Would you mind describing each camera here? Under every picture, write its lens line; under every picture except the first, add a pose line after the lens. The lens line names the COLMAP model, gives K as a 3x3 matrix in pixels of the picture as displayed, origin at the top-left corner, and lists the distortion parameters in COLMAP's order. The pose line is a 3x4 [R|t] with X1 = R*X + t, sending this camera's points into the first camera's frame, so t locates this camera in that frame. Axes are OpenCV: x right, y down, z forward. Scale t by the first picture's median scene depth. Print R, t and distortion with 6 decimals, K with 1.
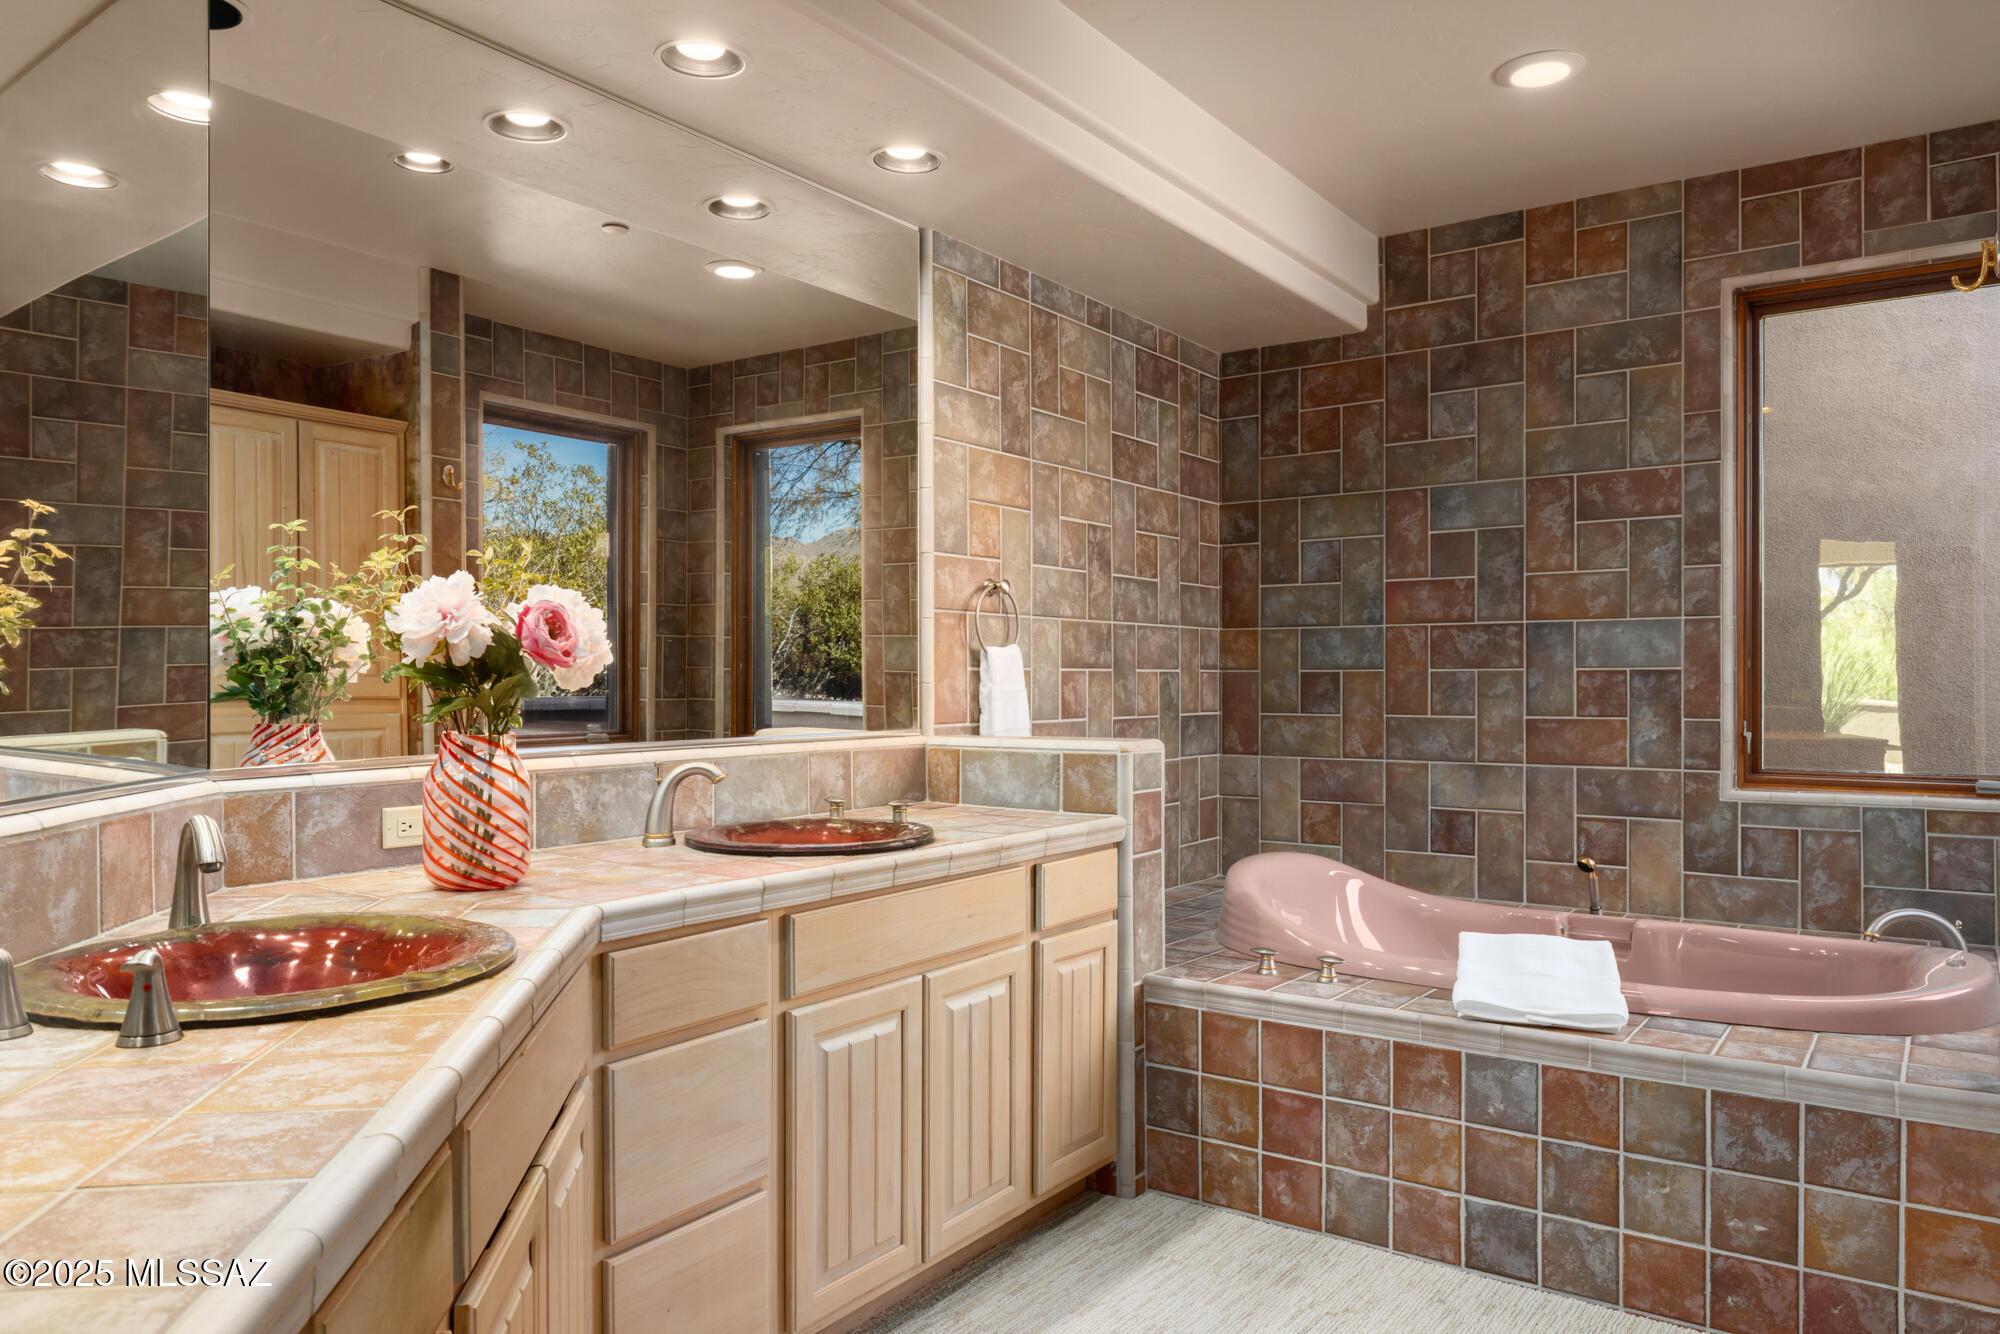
lens RADIAL K [[1342.1, 0, 1000.4], [0, 1342.1, 702.0], [0, 0, 1]] dist [-0.000415, -0.004588]
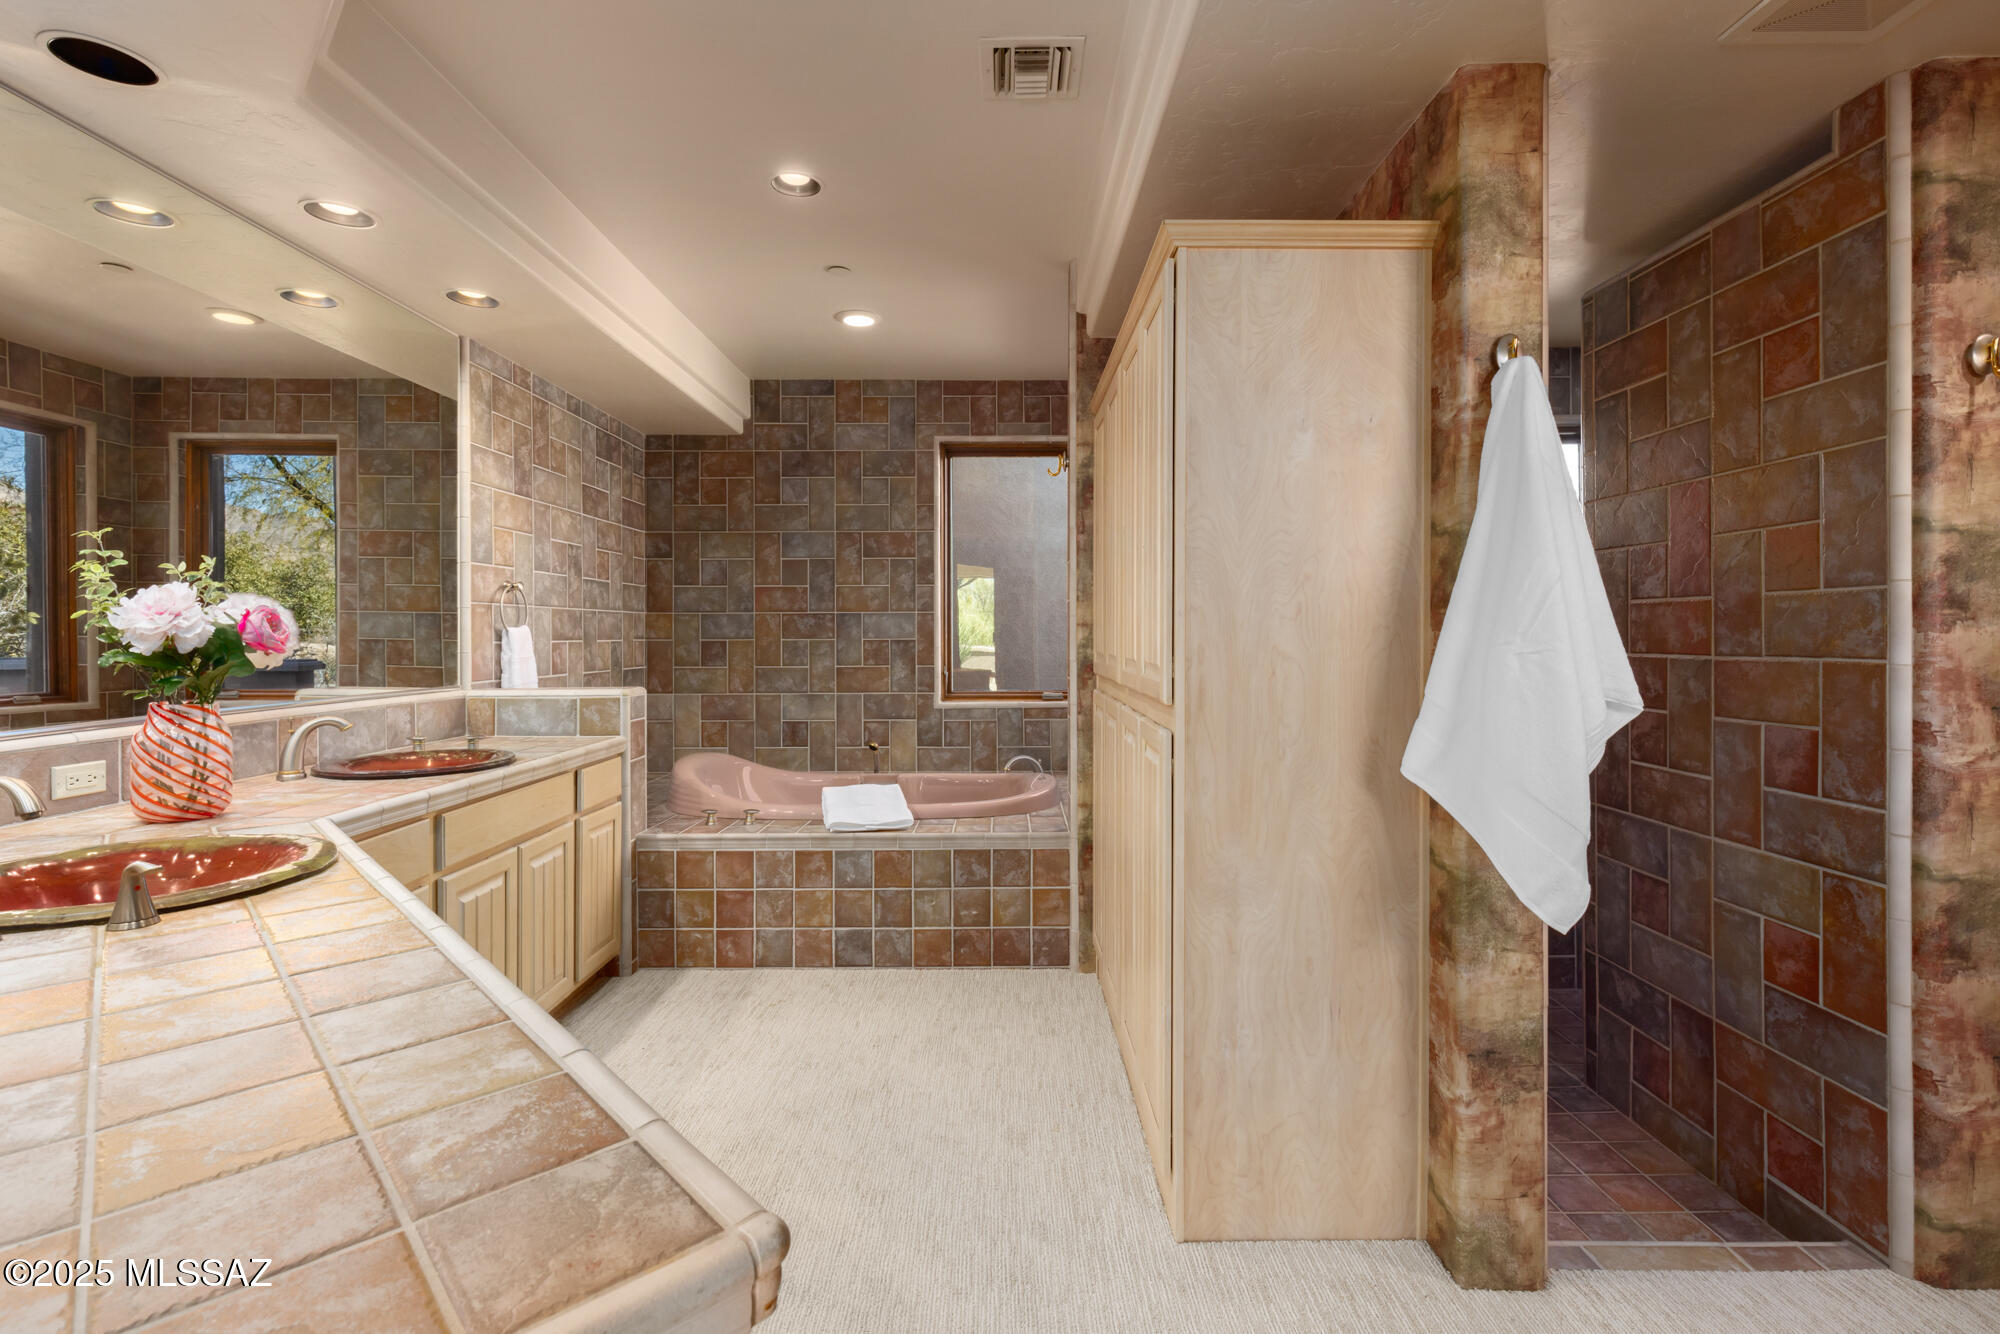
lens RADIAL K [[906.2, 0, 999.4], [0, 906.2, 672.8], [0, 0, 1]] dist [0.007740, -0.001590]
pose [[0.815999, -0.026143, 0.577462, -0.149721], [0.012574, 0.999543, 0.027483, -0.012542], [-0.577917, -0.015165, 0.815955, -0.120472]]
